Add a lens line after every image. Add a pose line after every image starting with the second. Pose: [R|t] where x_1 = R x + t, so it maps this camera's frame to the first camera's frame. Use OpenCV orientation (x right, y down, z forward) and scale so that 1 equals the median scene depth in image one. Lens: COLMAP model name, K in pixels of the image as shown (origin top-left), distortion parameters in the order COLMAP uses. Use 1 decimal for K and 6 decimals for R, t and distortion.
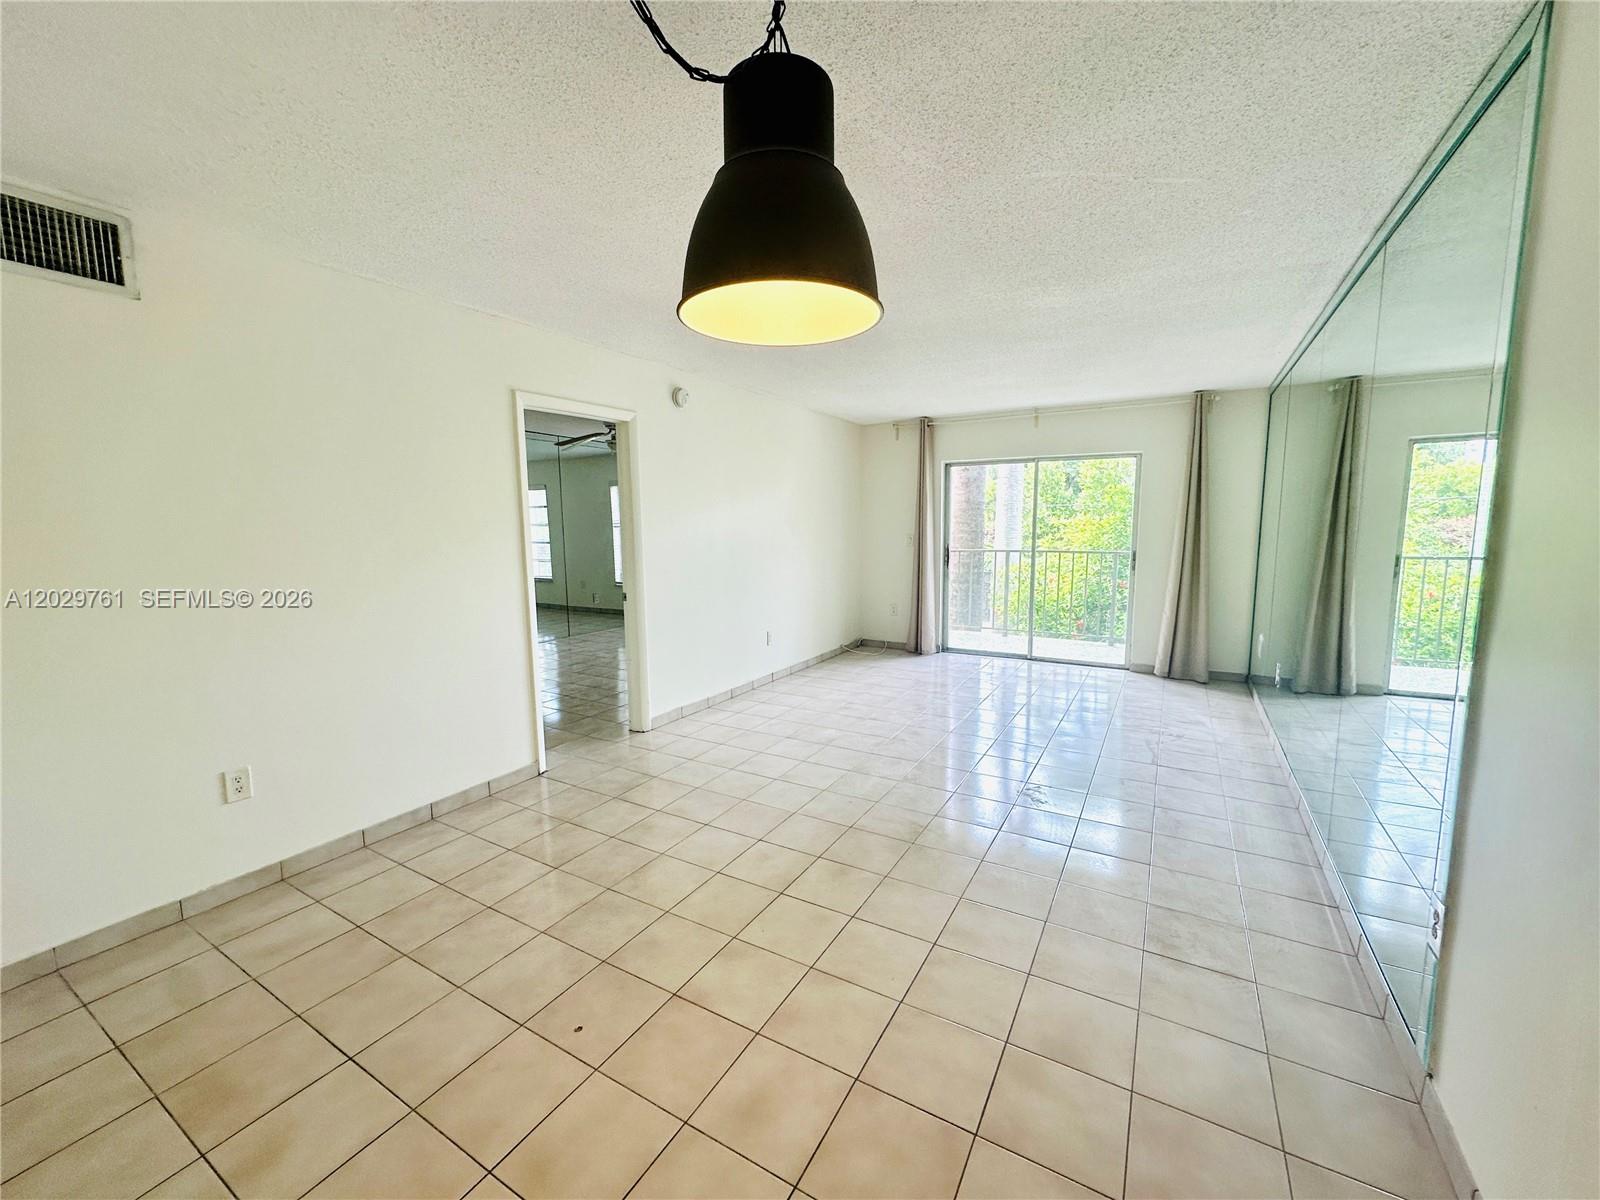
lens RADIAL K [[634.3, 0, 801.6], [0, 634.3, 600.0], [0, 0, 1]] dist [-0.002474, -0.000328]
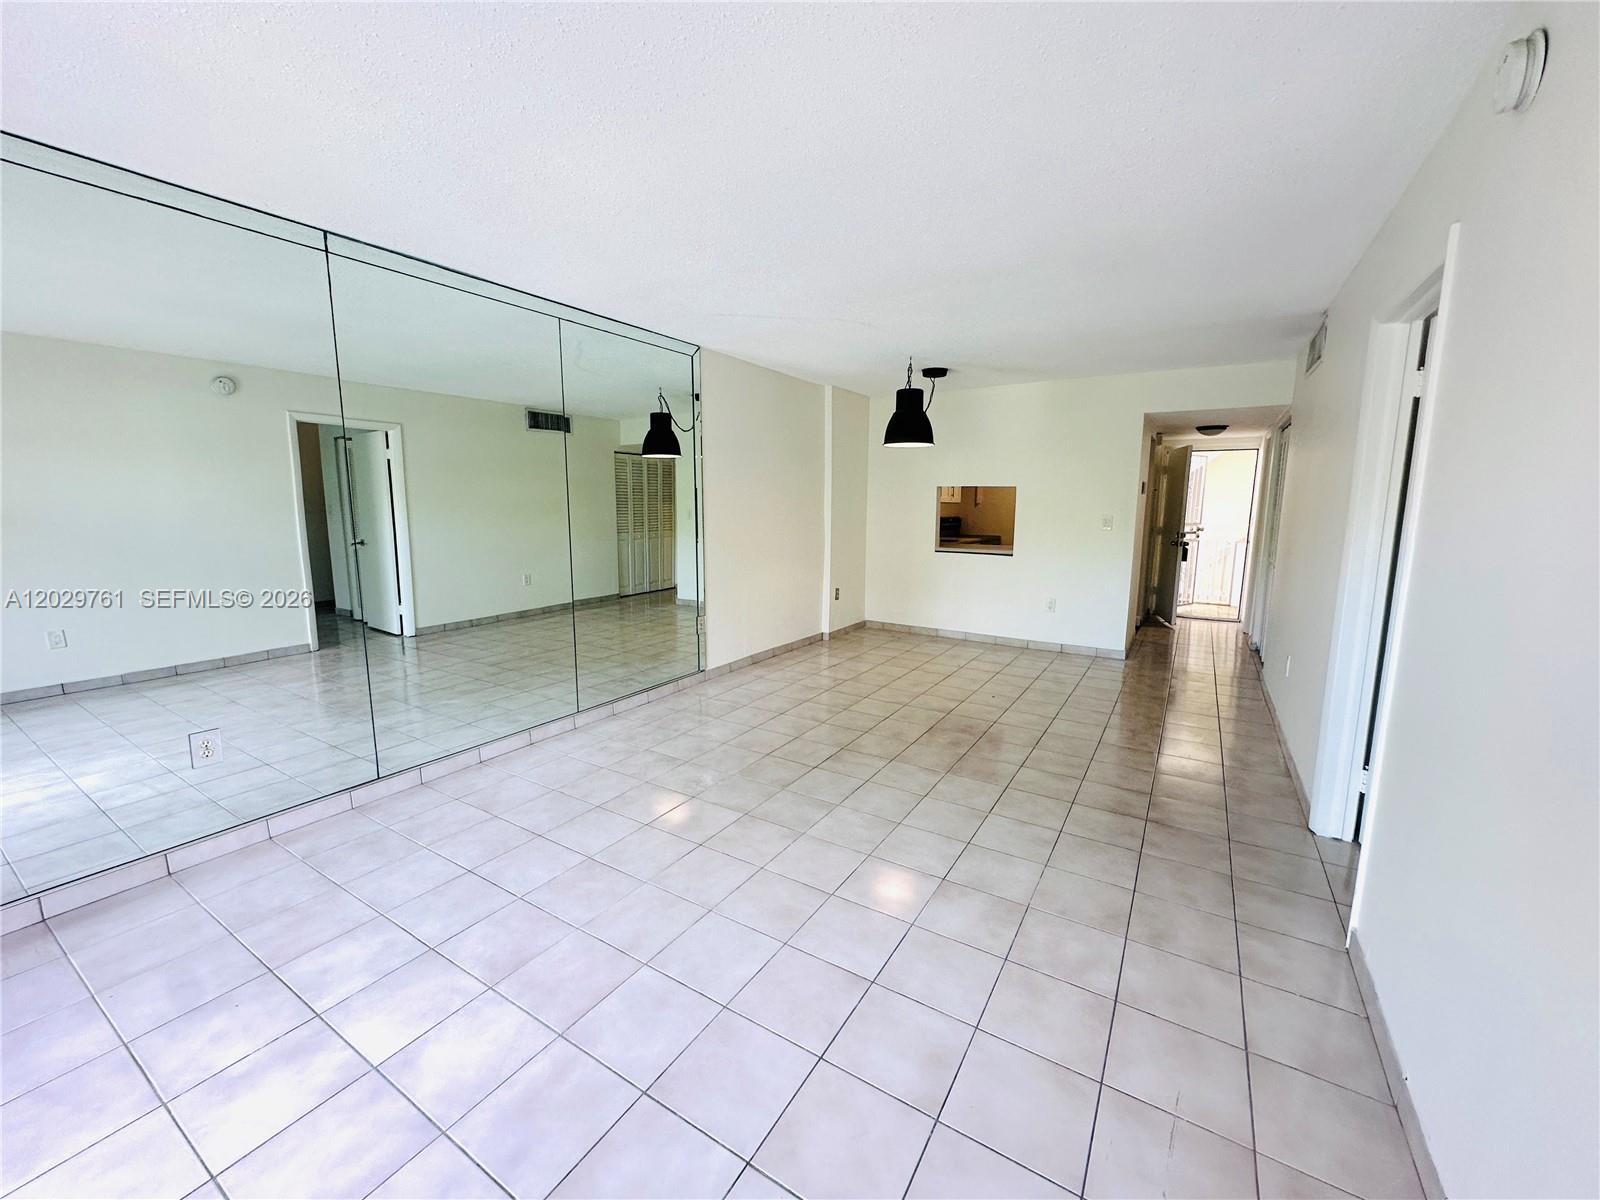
lens RADIAL K [[635.3, 0, 801.1], [0, 635.3, 587.8], [0, 0, 1]] dist [-0.000915, -0.000090]
pose [[-0.999574, -0.002056, 0.029120, 0.105351], [0.005388, 0.967385, 0.253253, -0.122753], [-0.028691, 0.253301, -0.966962, 1.027637]]
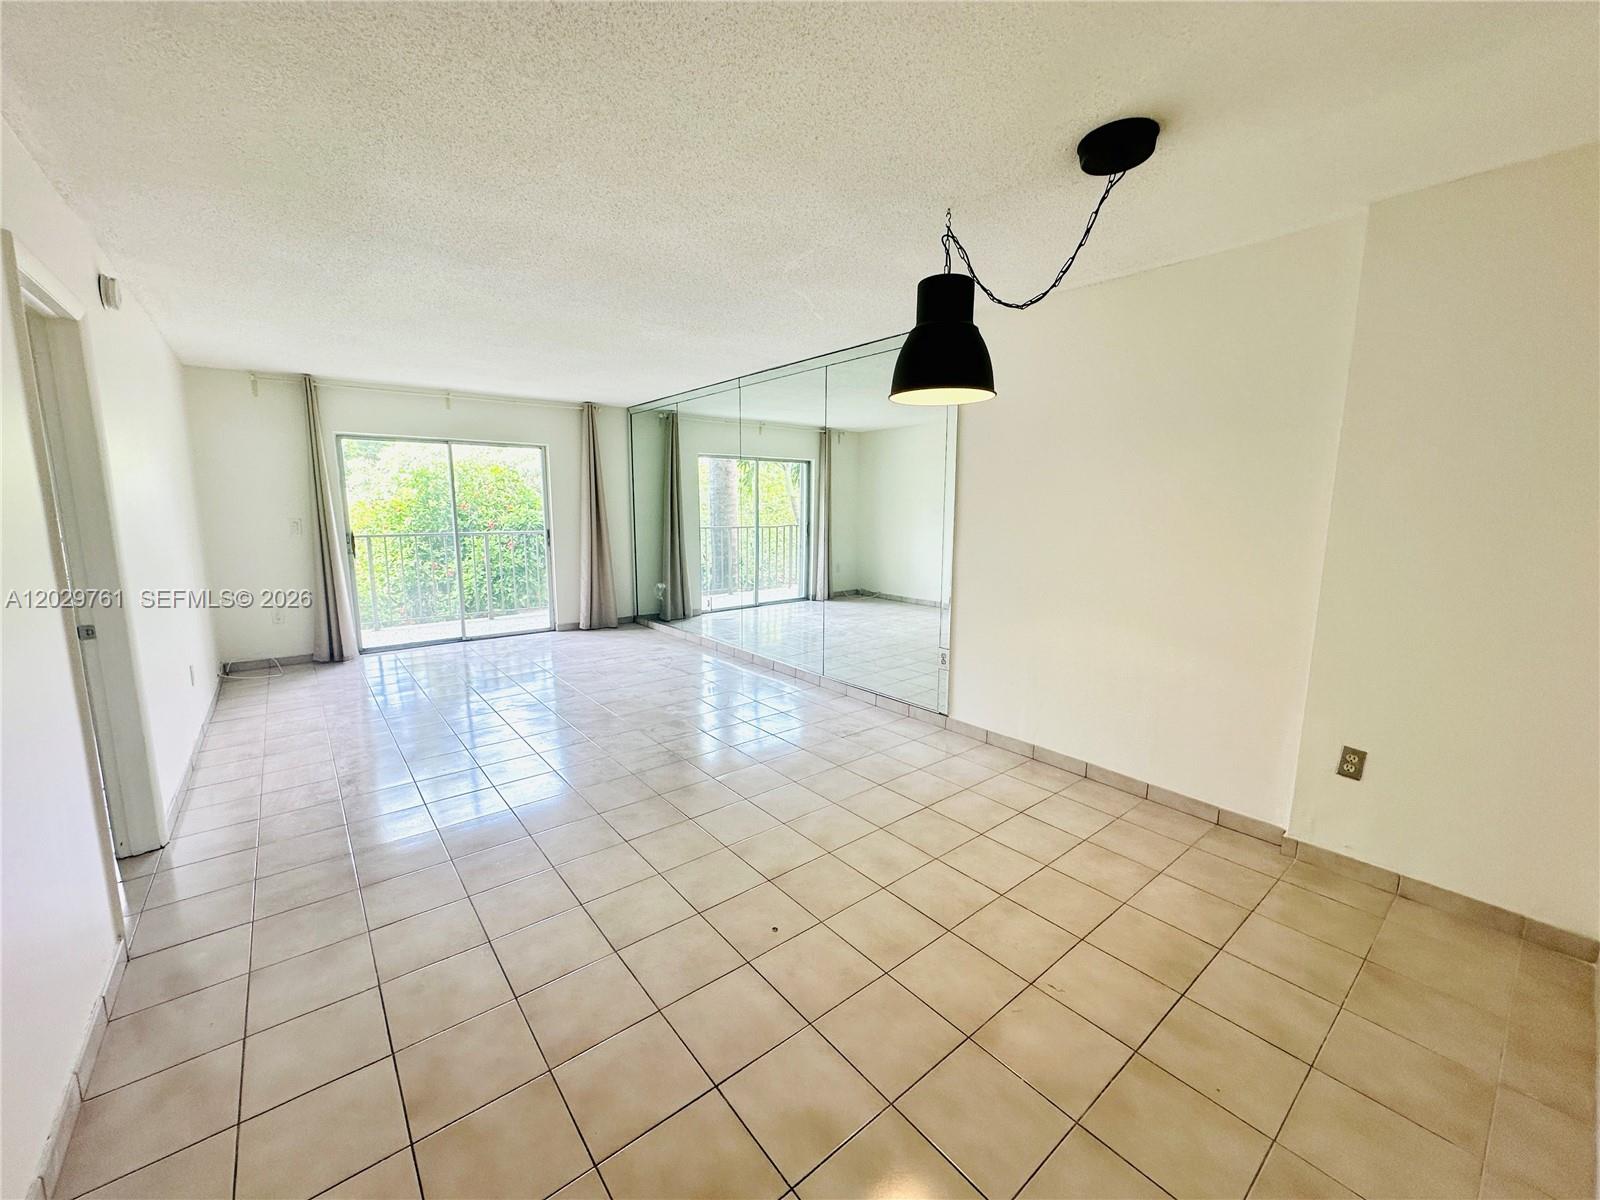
lens RADIAL K [[634.3, 0, 801.6], [0, 634.3, 600.0], [0, 0, 1]] dist [-0.002474, -0.000328]
pose [[0.355948, -0.132871, 0.925011, -0.413958], [0.106476, 0.989161, 0.101113, -0.017482], [-0.928420, 0.062501, 0.366238, 0.142189]]
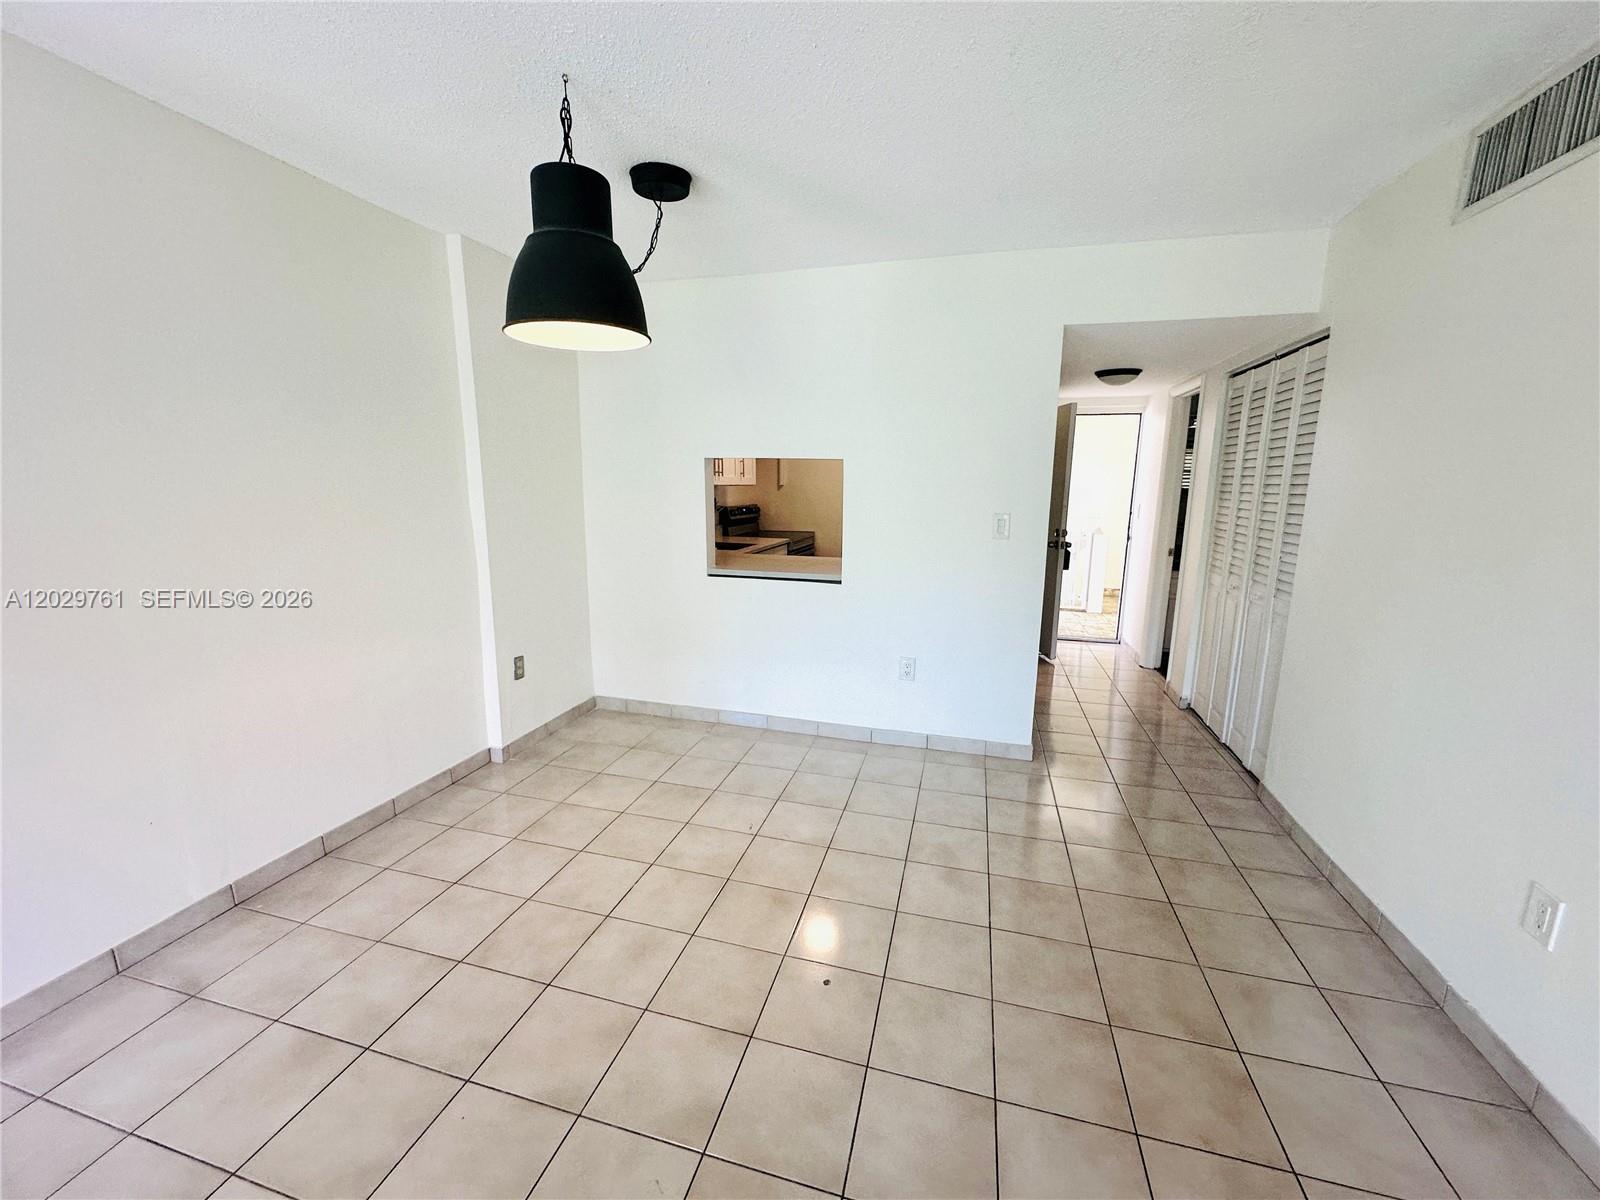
lens RADIAL K [[634.3, 0, 801.6], [0, 634.3, 600.0], [0, 0, 1]] dist [-0.002474, -0.000328]
pose [[-0.965426, 0.047126, -0.256382, -0.024839], [-0.033670, 0.952741, 0.301913, -0.068033], [0.258493, 0.300107, -0.918214, 0.527618]]
